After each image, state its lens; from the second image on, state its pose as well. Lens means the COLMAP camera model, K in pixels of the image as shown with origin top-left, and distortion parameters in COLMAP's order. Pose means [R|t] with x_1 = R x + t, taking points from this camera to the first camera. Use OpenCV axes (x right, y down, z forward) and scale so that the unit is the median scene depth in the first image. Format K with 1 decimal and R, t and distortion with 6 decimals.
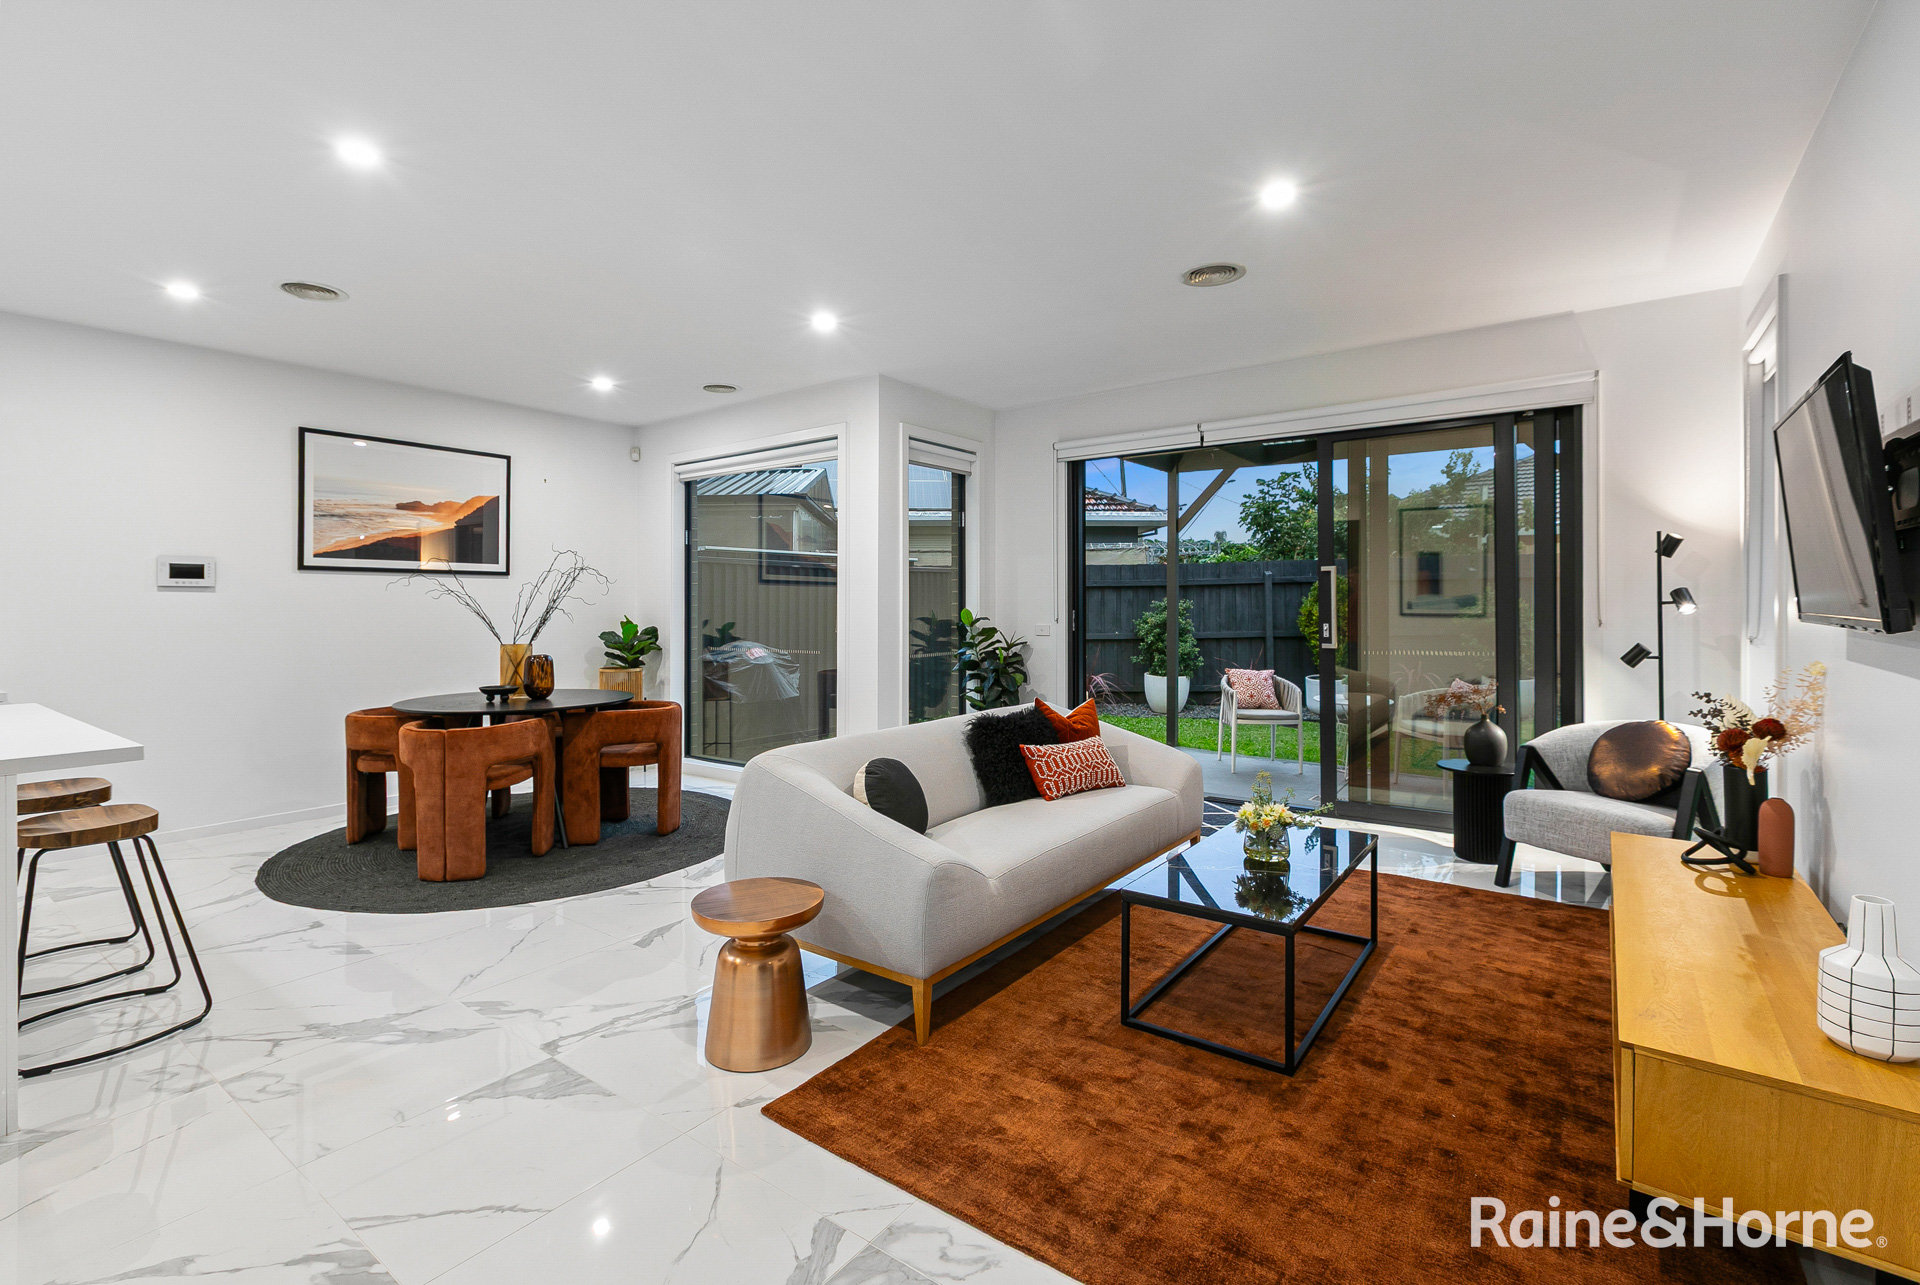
lens RADIAL K [[866.6, 0, 956.6], [0, 866.6, 605.0], [0, 0, 1]] dist [-0.001160, -0.001213]
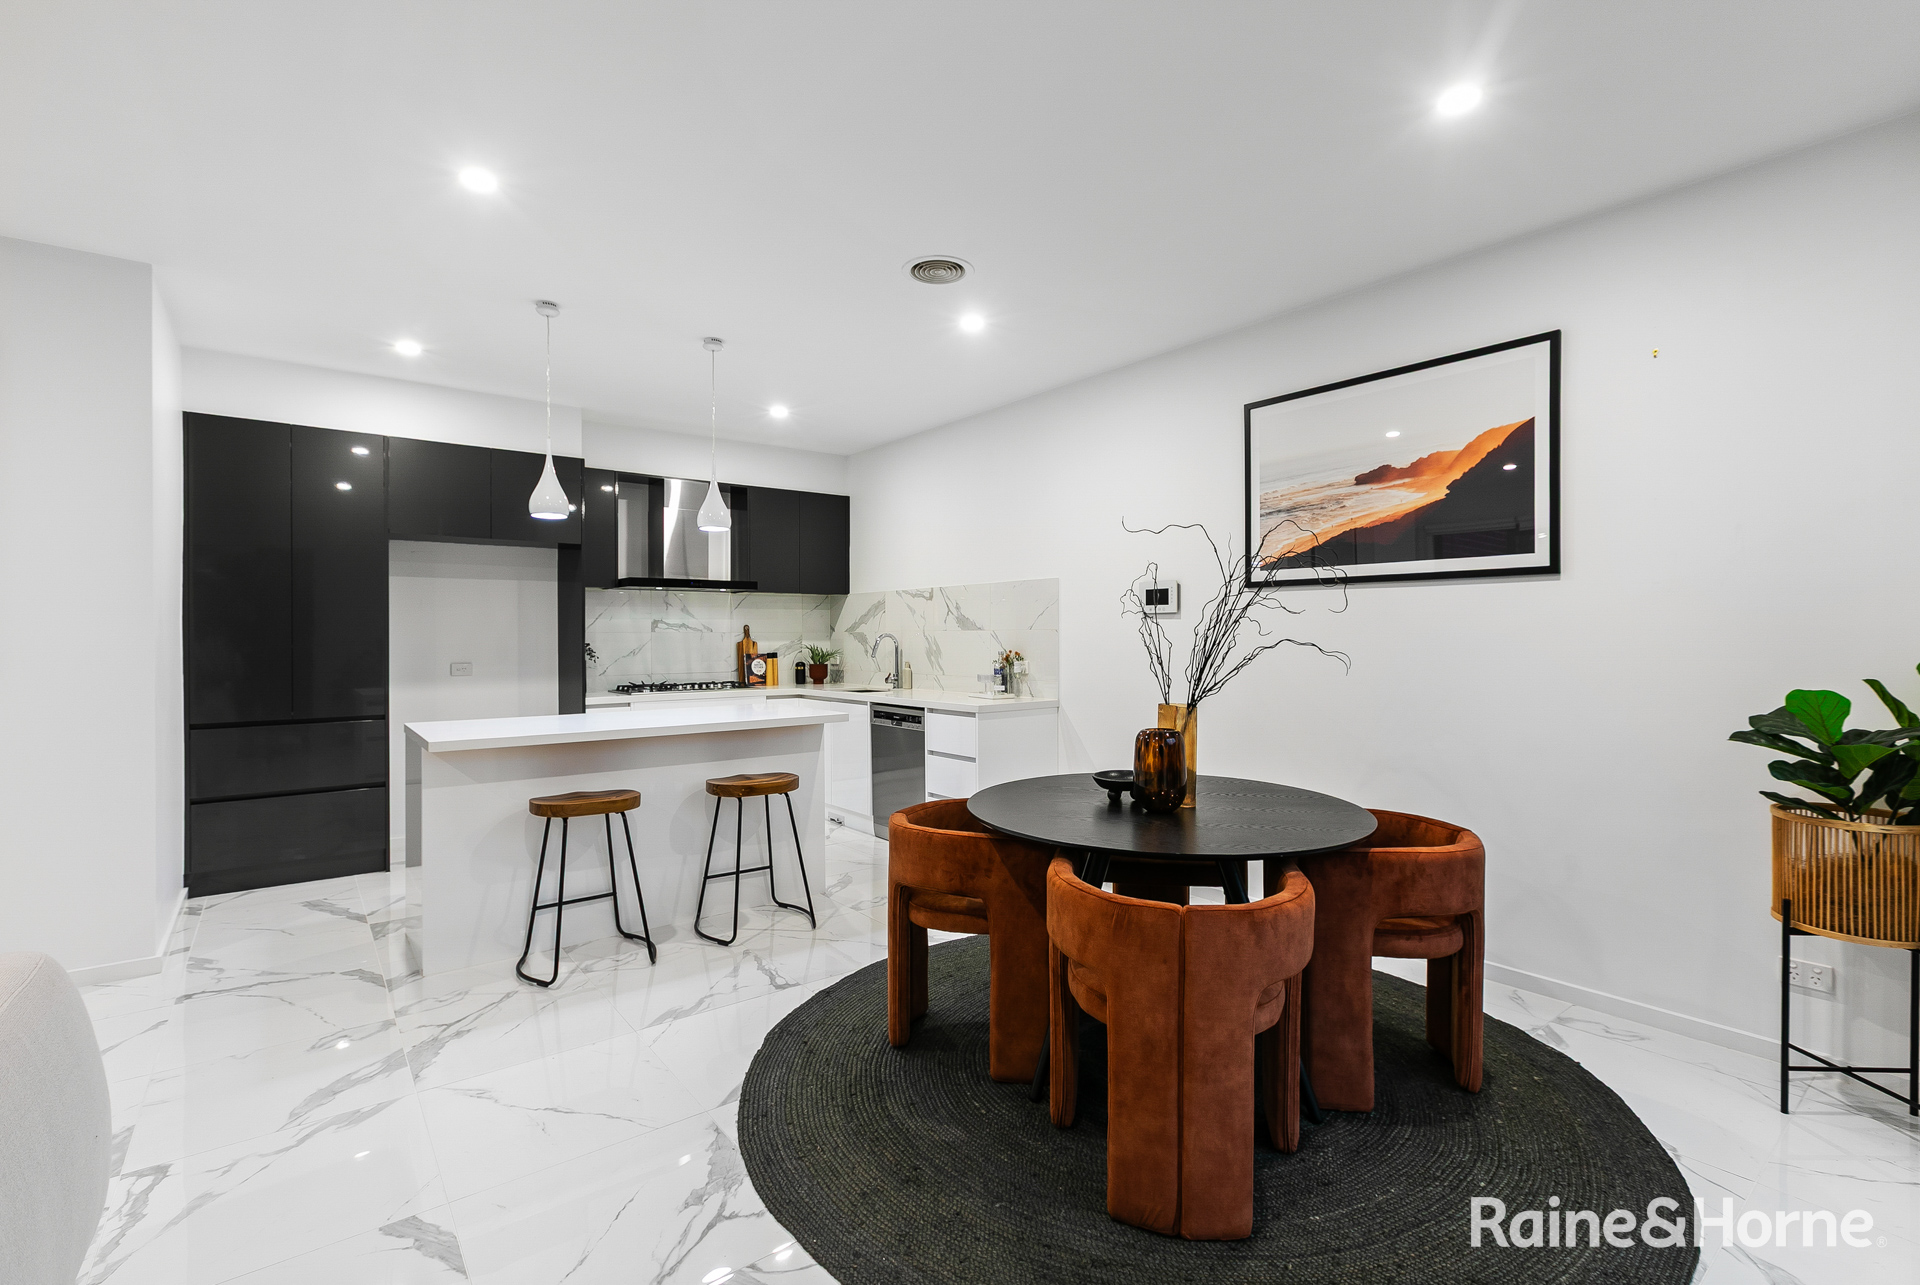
lens RADIAL K [[860.2, 0, 958.6], [0, 860.2, 633.4], [0, 0, 1]] dist [0.001551, -0.000195]
pose [[-0.267482, 0.005142, -0.963549, 0.058445], [0.005217, 0.999979, 0.003888, -0.004042], [0.963549, -0.003987, -0.267503, 0.953186]]
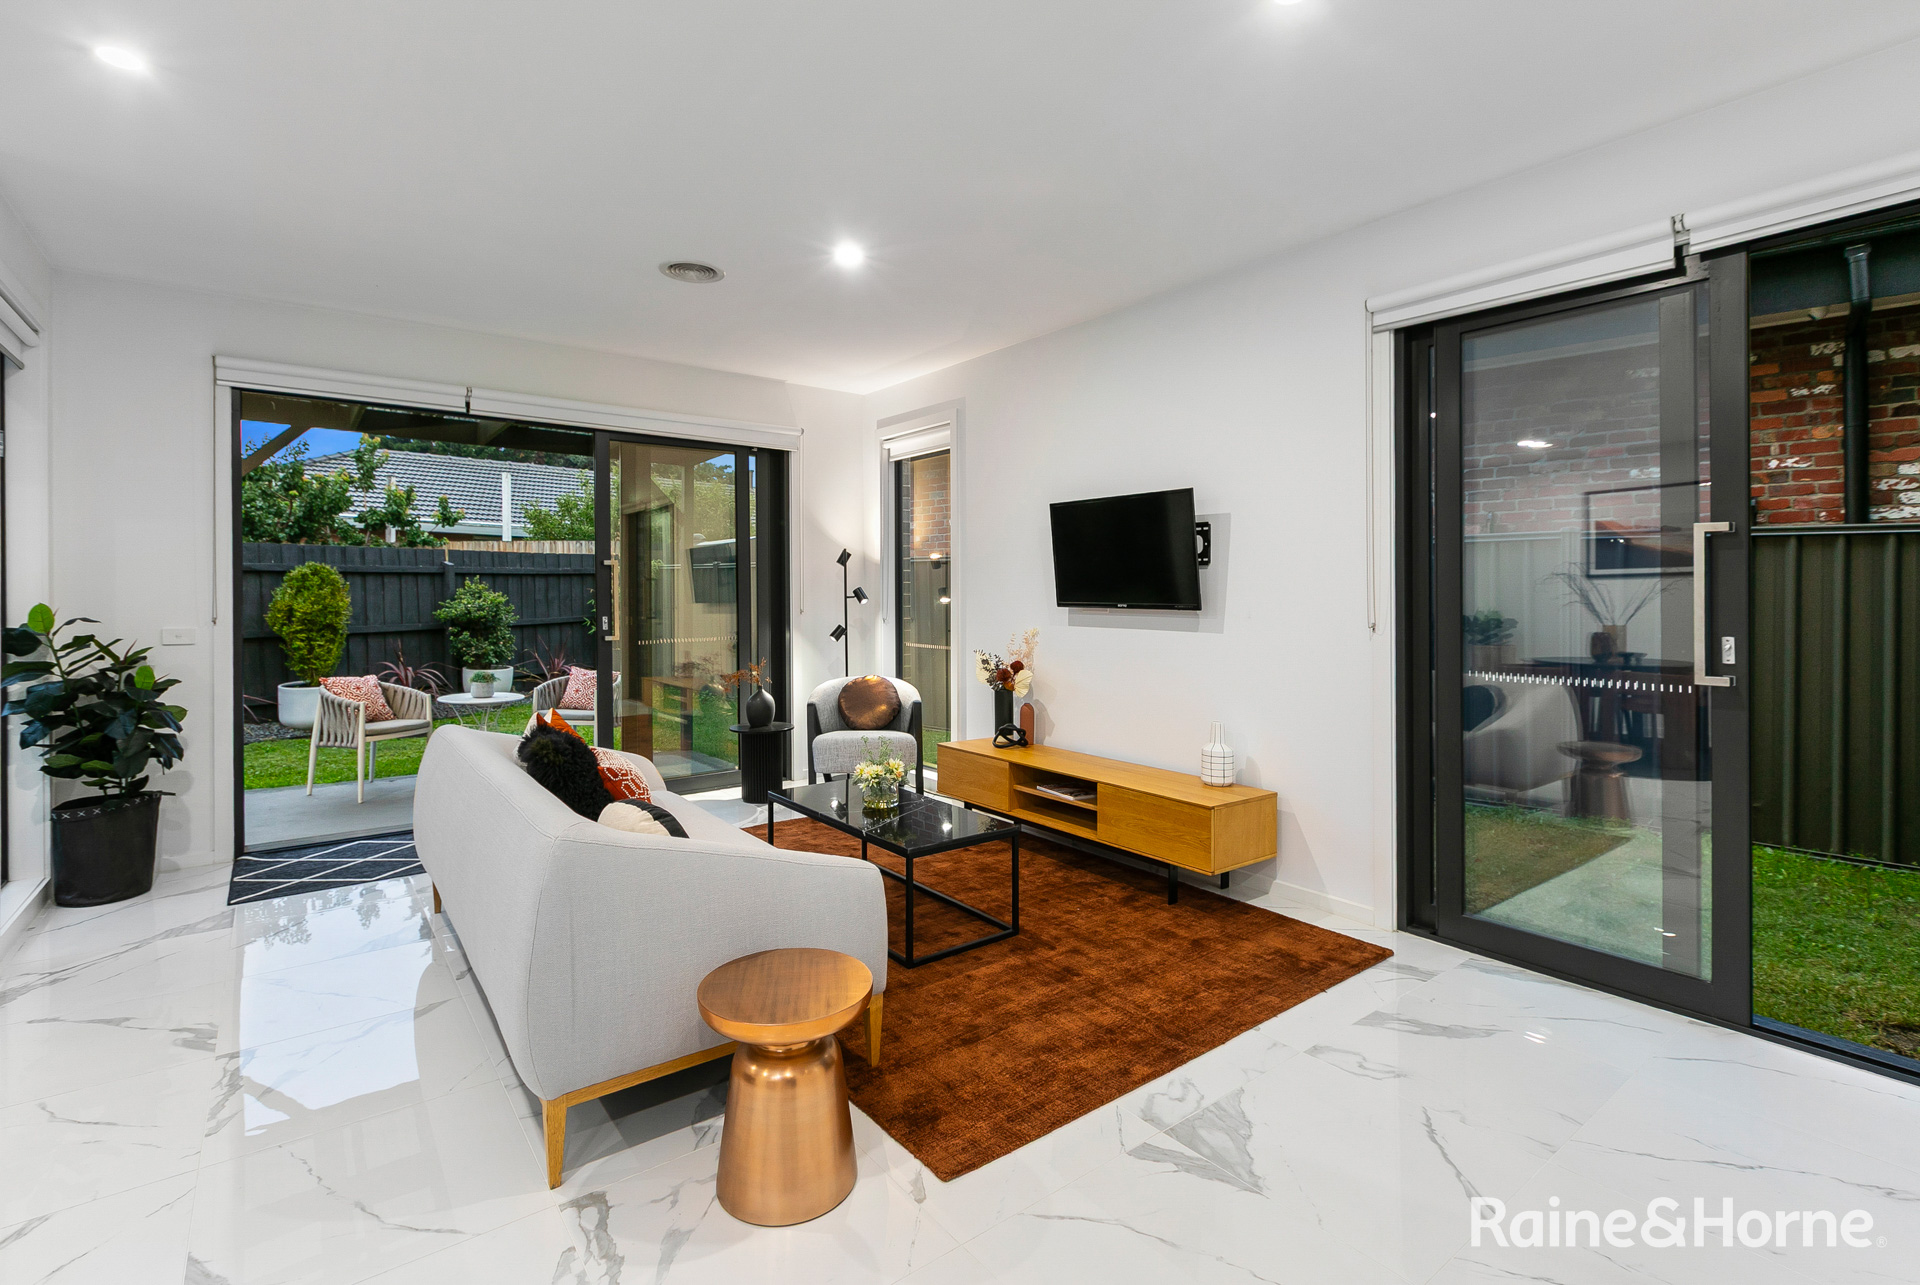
lens RADIAL K [[877.8, 0, 957.4], [0, 877.8, 596.7], [0, 0, 1]] dist [0.002030, 0.000205]
pose [[0.278844, 0.004393, 0.960326, -0.445769], [-0.000406, 0.999990, -0.004457, 0.002583], [-0.960336, 0.000853, 0.278843, 0.310004]]
